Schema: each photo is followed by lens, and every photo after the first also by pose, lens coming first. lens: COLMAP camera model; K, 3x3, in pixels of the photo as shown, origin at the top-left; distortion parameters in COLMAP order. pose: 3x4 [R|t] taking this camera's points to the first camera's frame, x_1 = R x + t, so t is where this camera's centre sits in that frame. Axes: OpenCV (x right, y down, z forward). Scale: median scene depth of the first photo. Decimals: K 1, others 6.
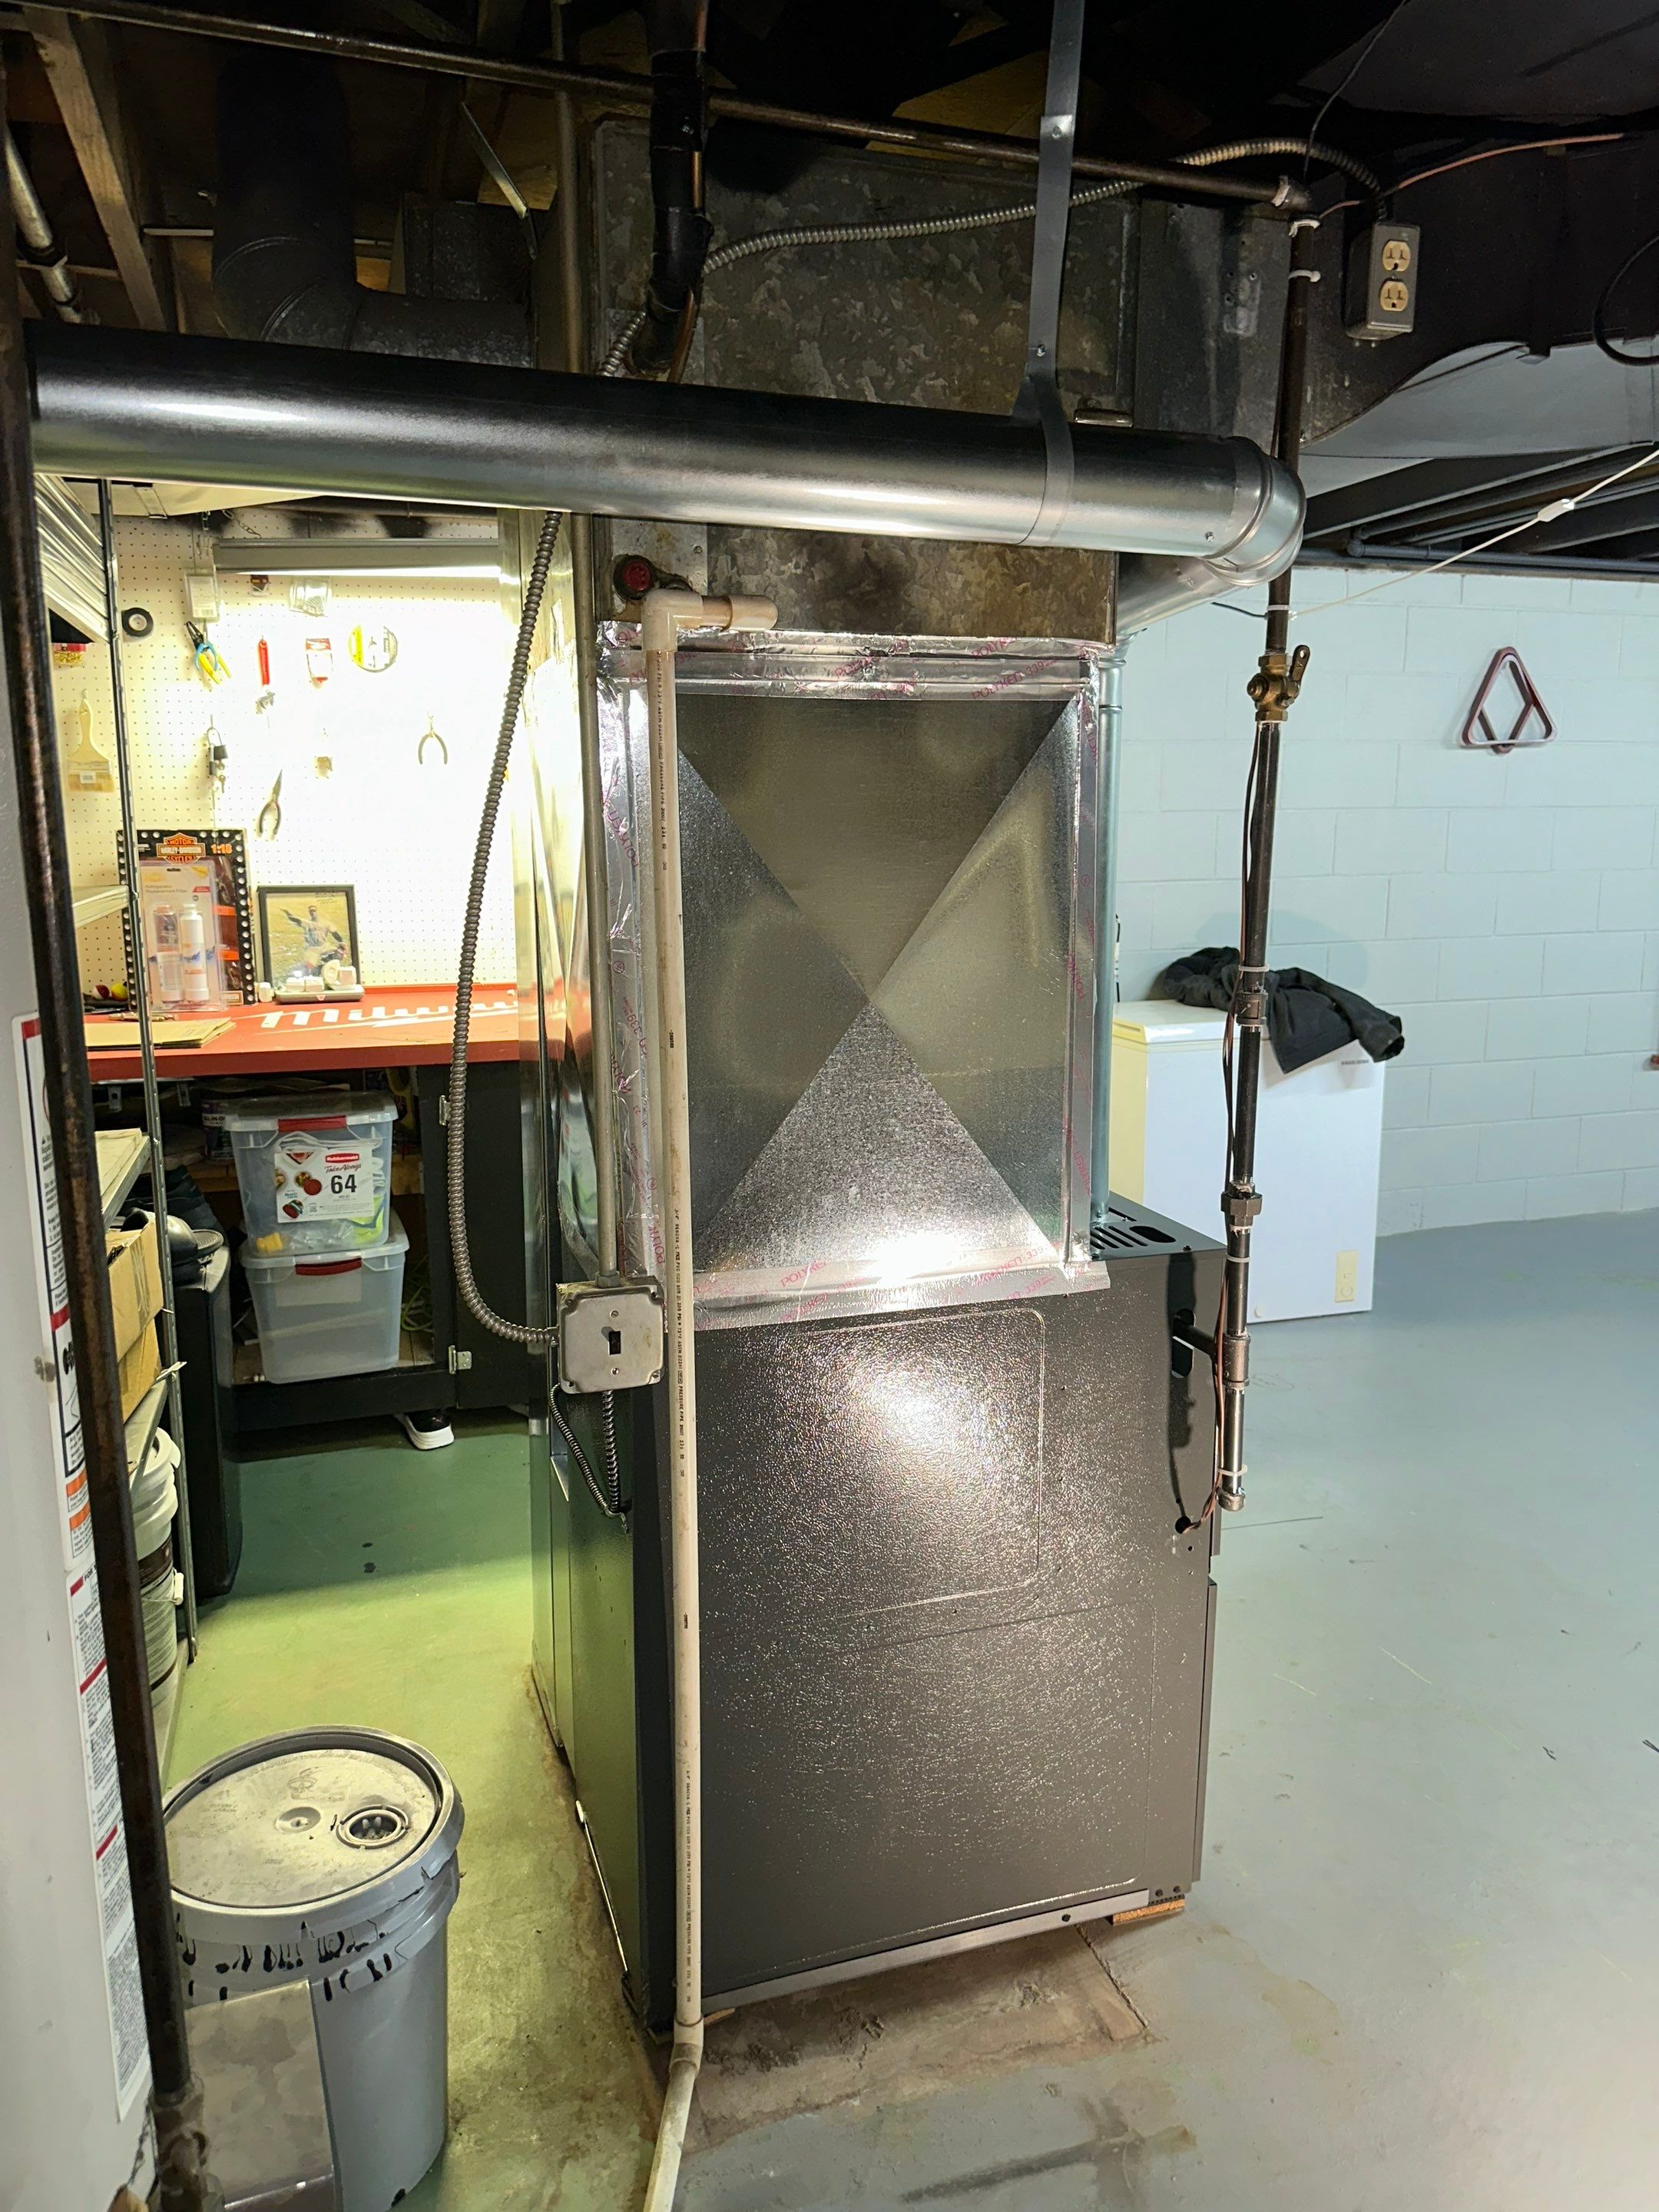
lens RADIAL K [[1567.8, 0, 815.9], [0, 1567.8, 1113.5], [0, 0, 1]] dist [0.021420, -0.054140]
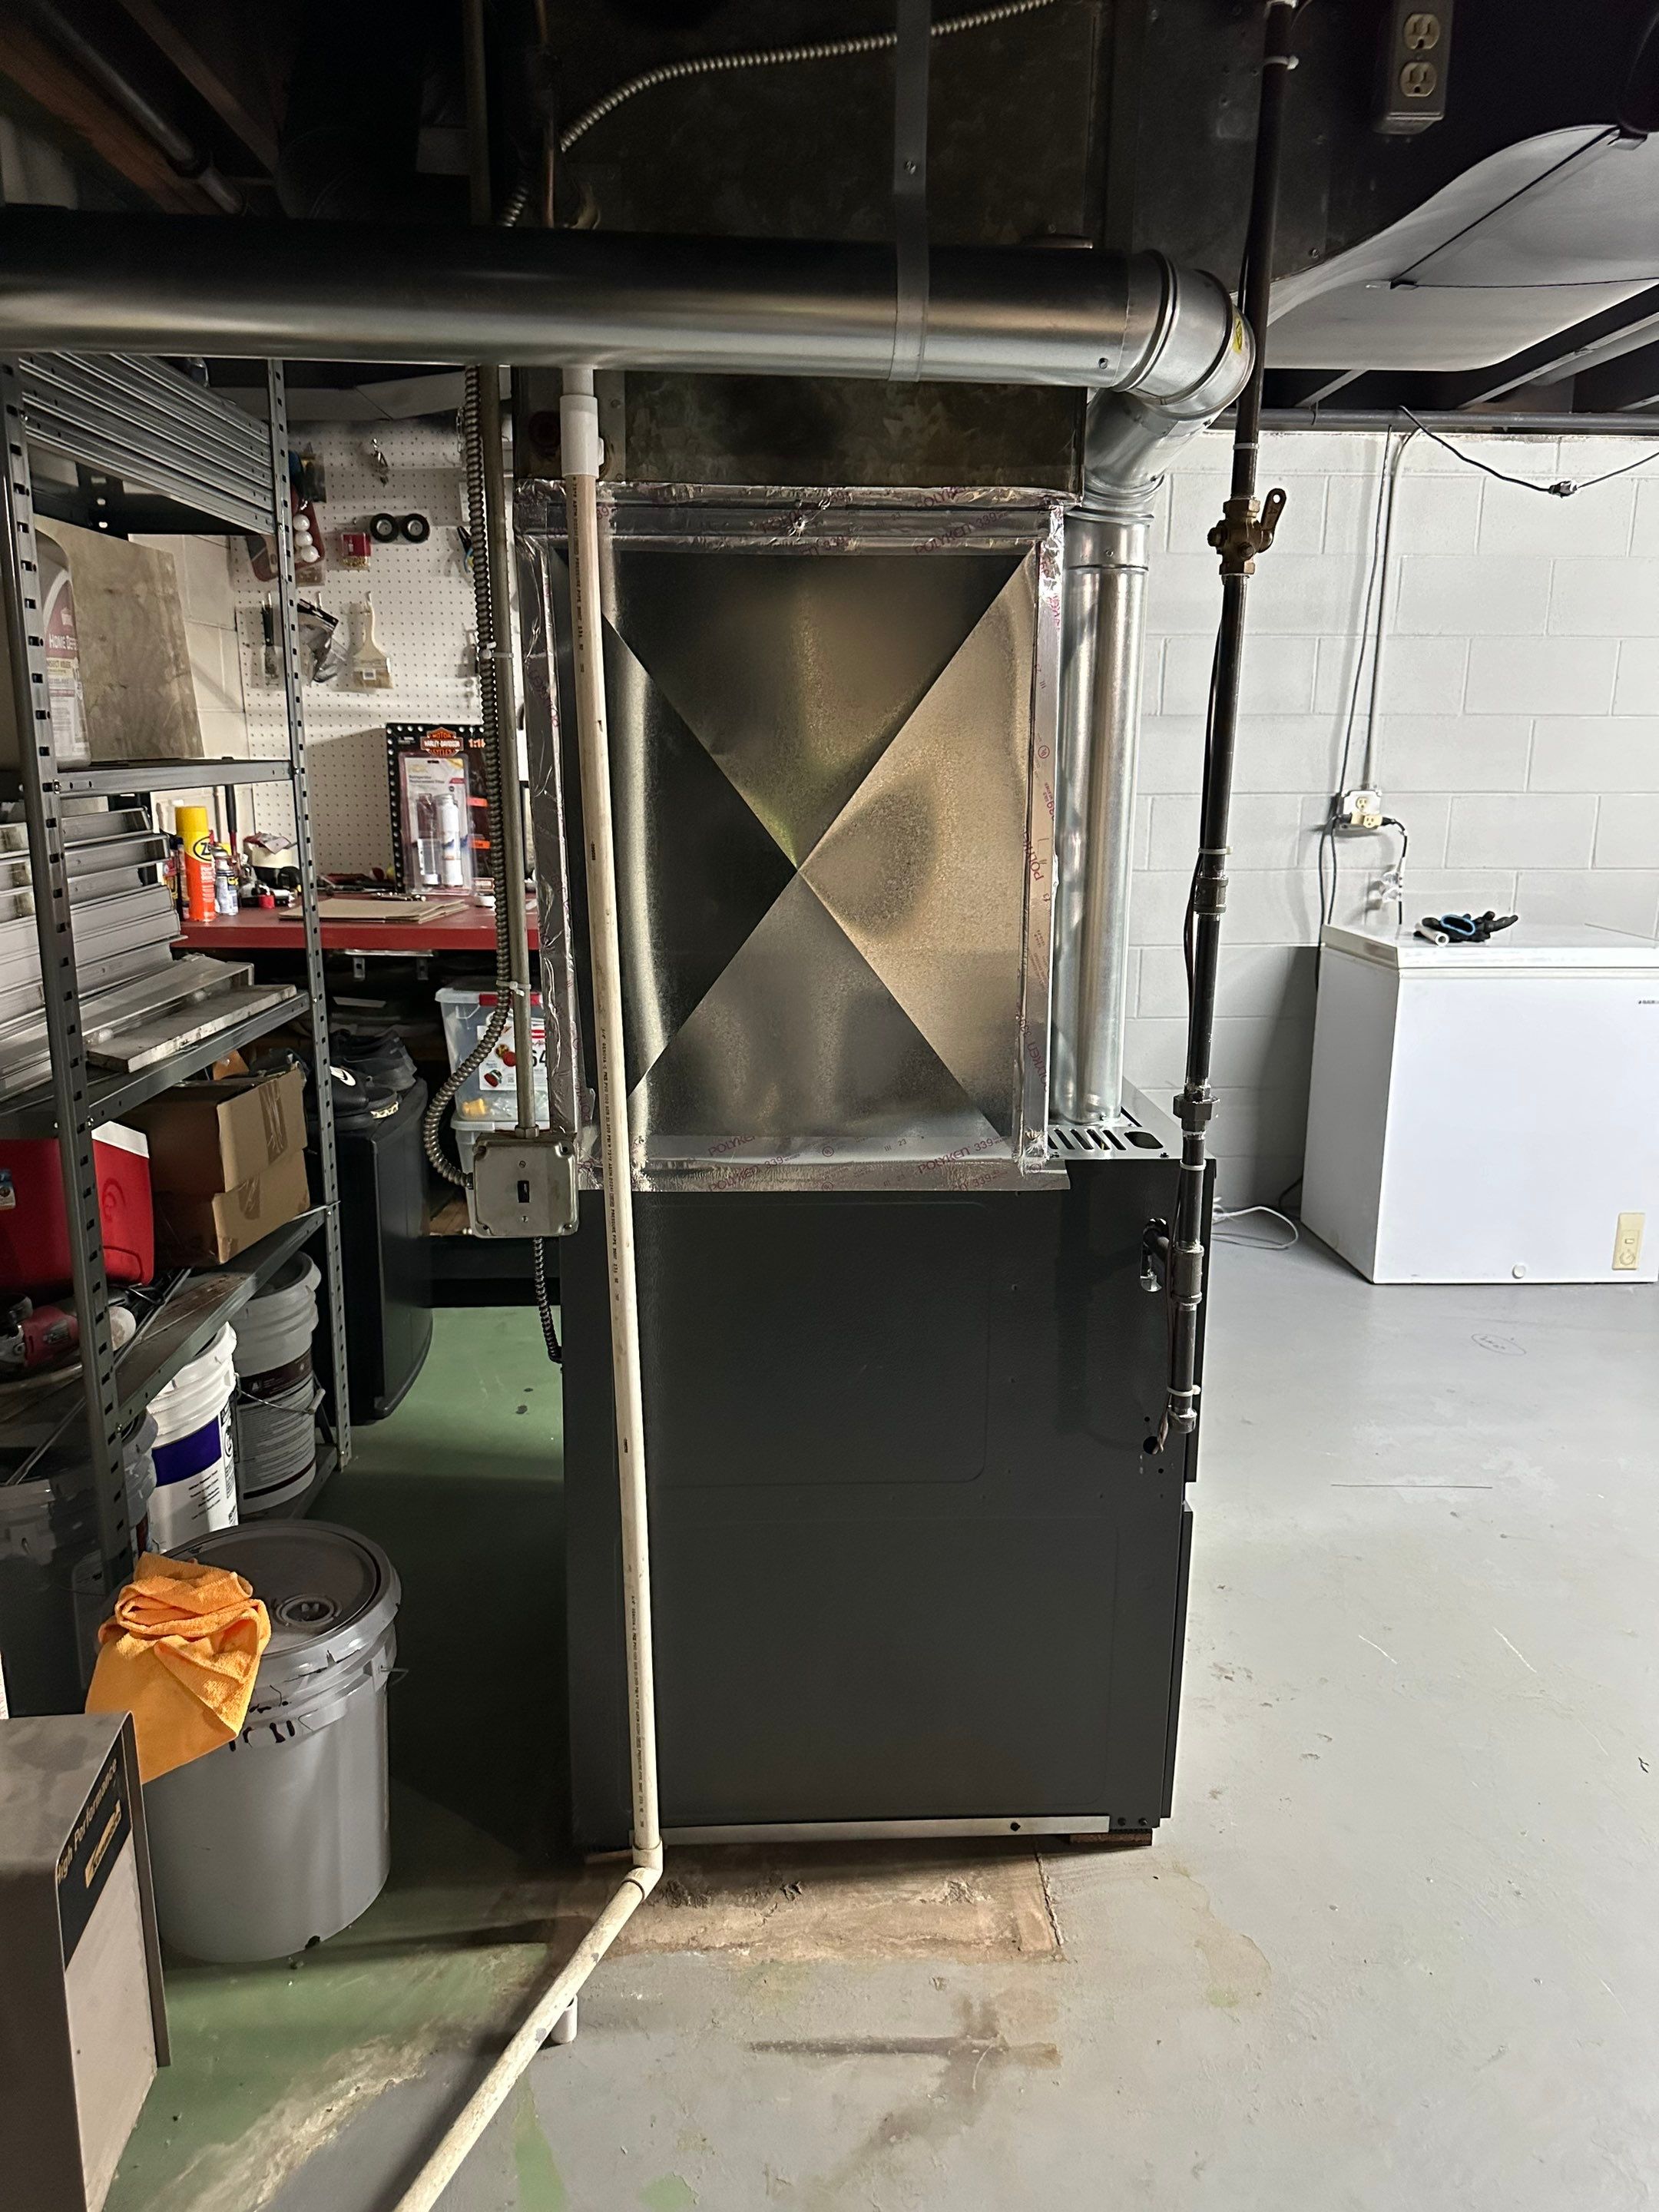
lens RADIAL K [[1567.8, 0, 825.1], [0, 1567.8, 1131.3], [0, 0, 1]] dist [0.021420, -0.054140]
pose [[0.963605, 0.074844, -0.256638, 0.165871], [-0.060513, 0.996158, 0.063301, 0.014595], [0.260390, -0.045467, 0.964432, 0.025070]]
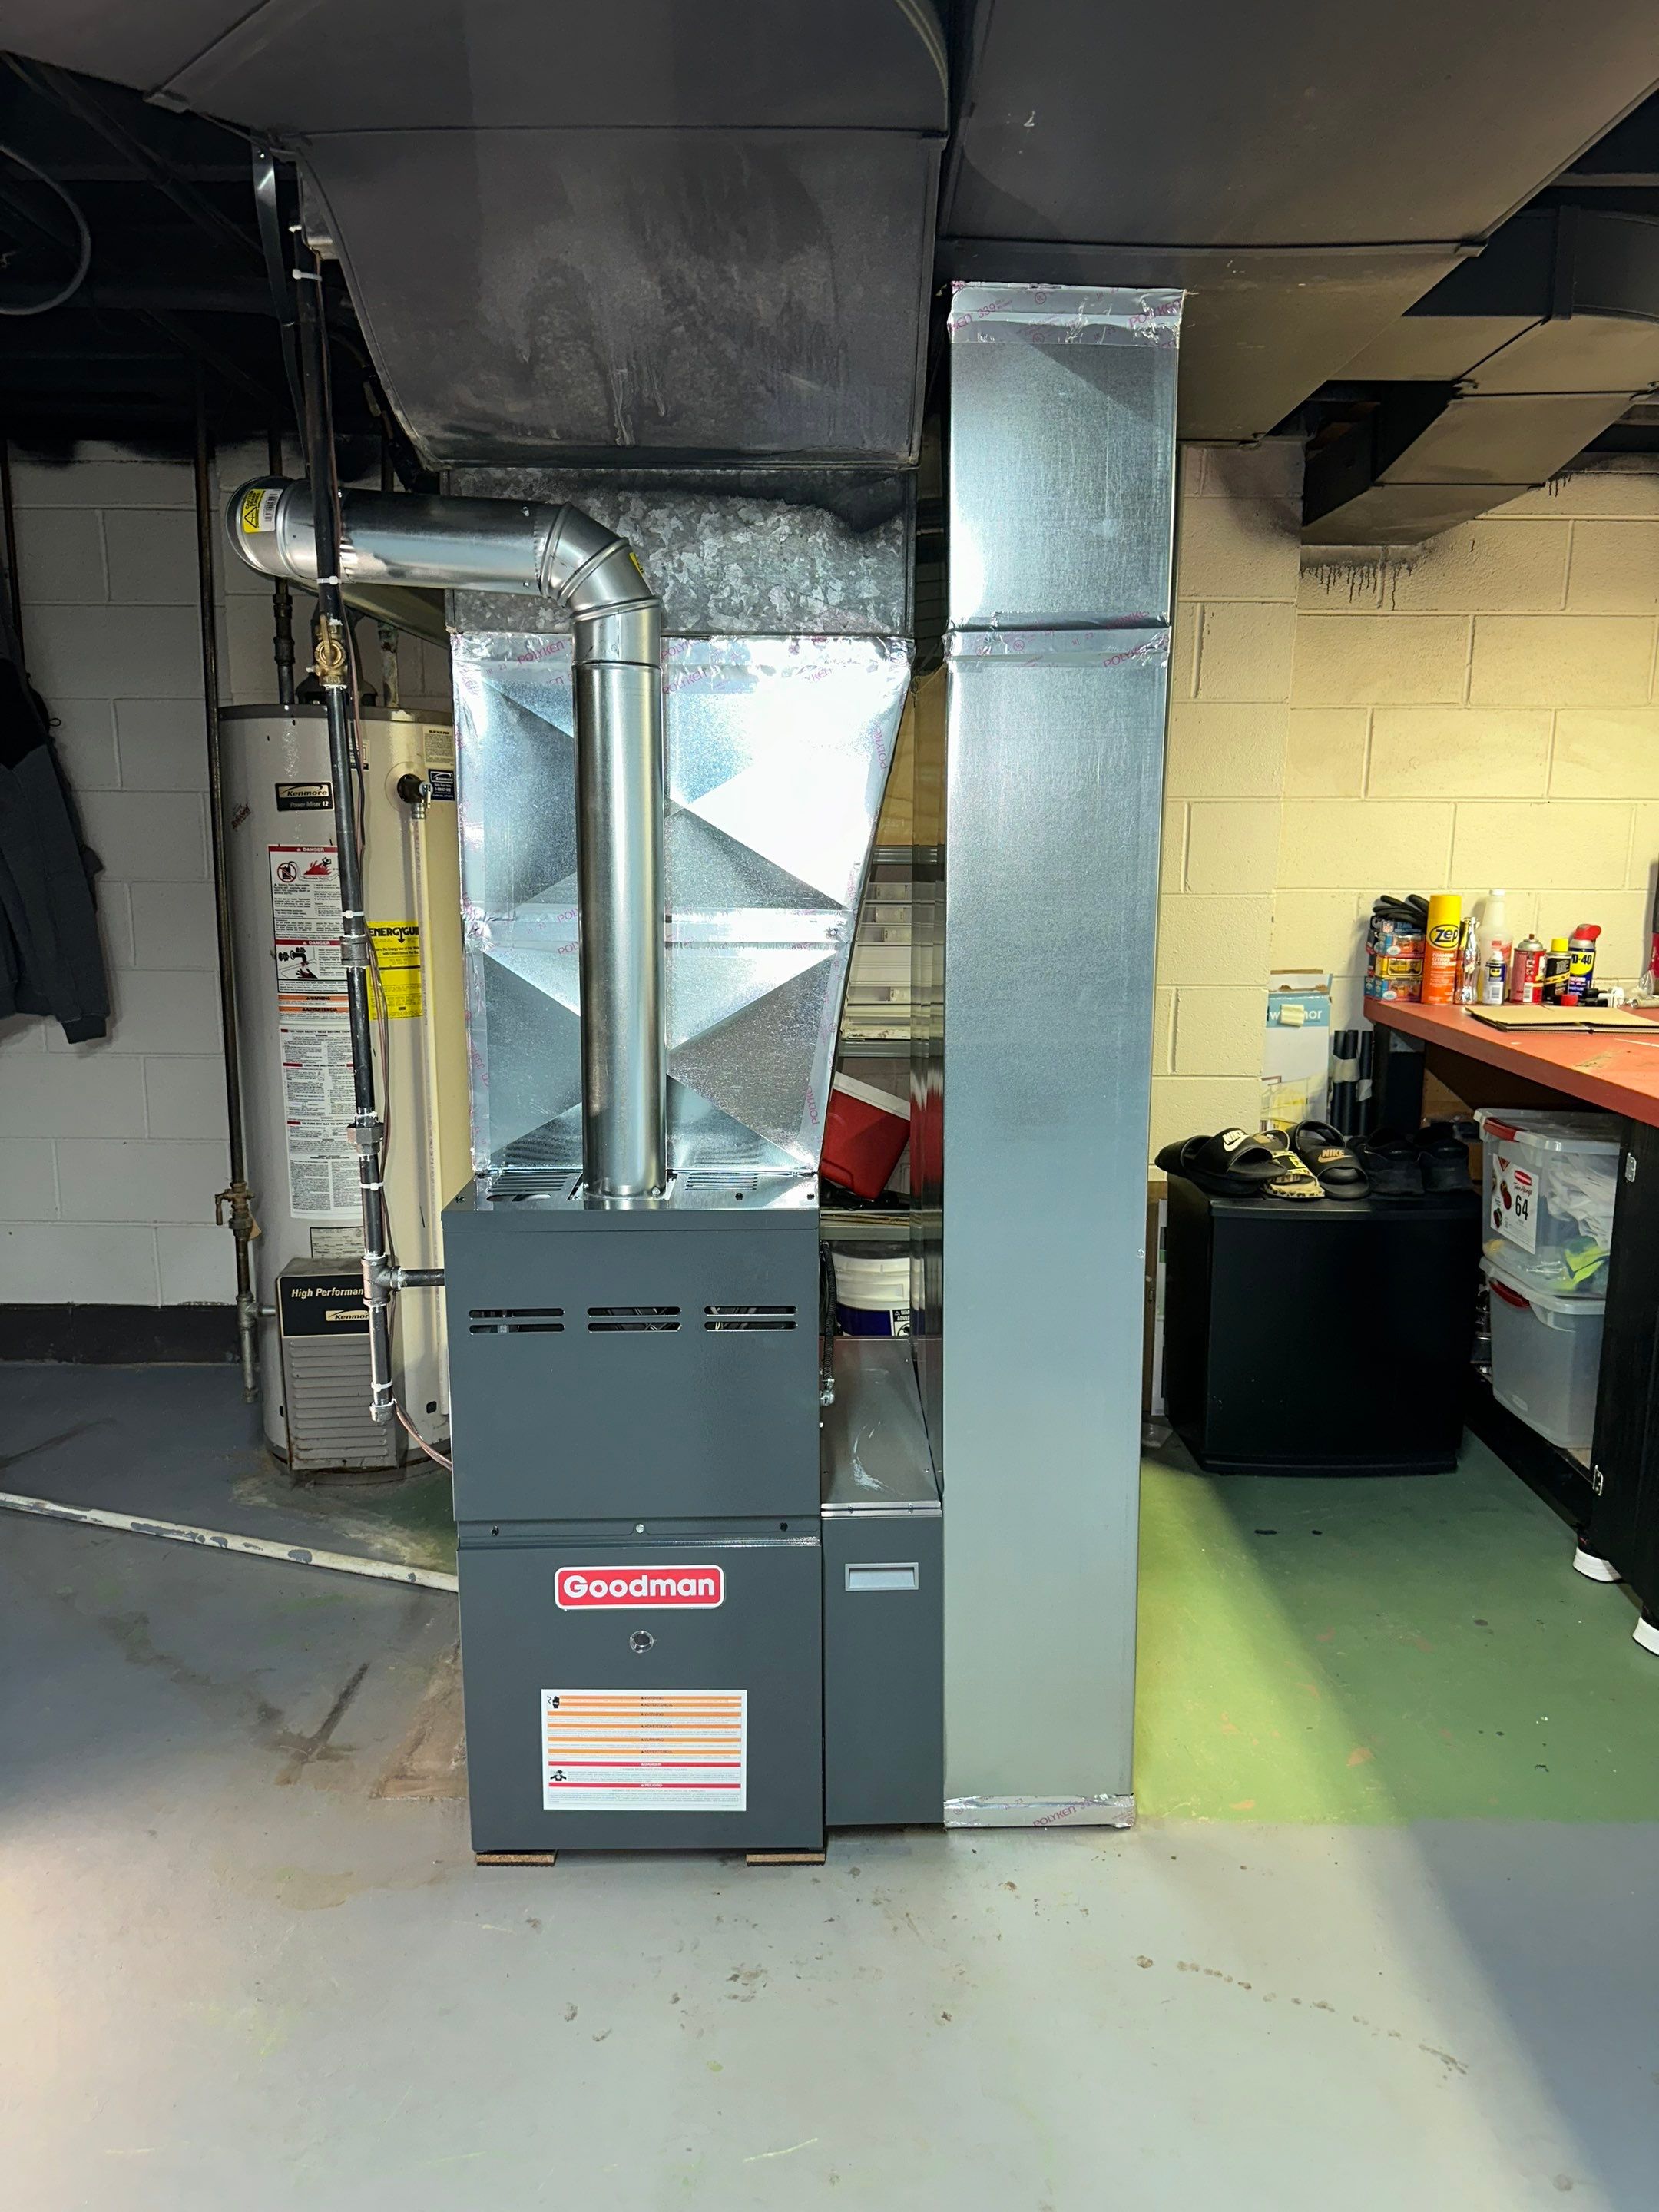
lens RADIAL K [[1567.8, 0, 815.0], [0, 1567.8, 1131.8], [0, 0, 1]] dist [0.021420, -0.054140]
pose [[-0.312231, 0.194295, -0.929925, 0.659108], [-0.183418, 0.948116, 0.259680, -0.157731], [0.932132, 0.251645, -0.260394, 0.874137]]
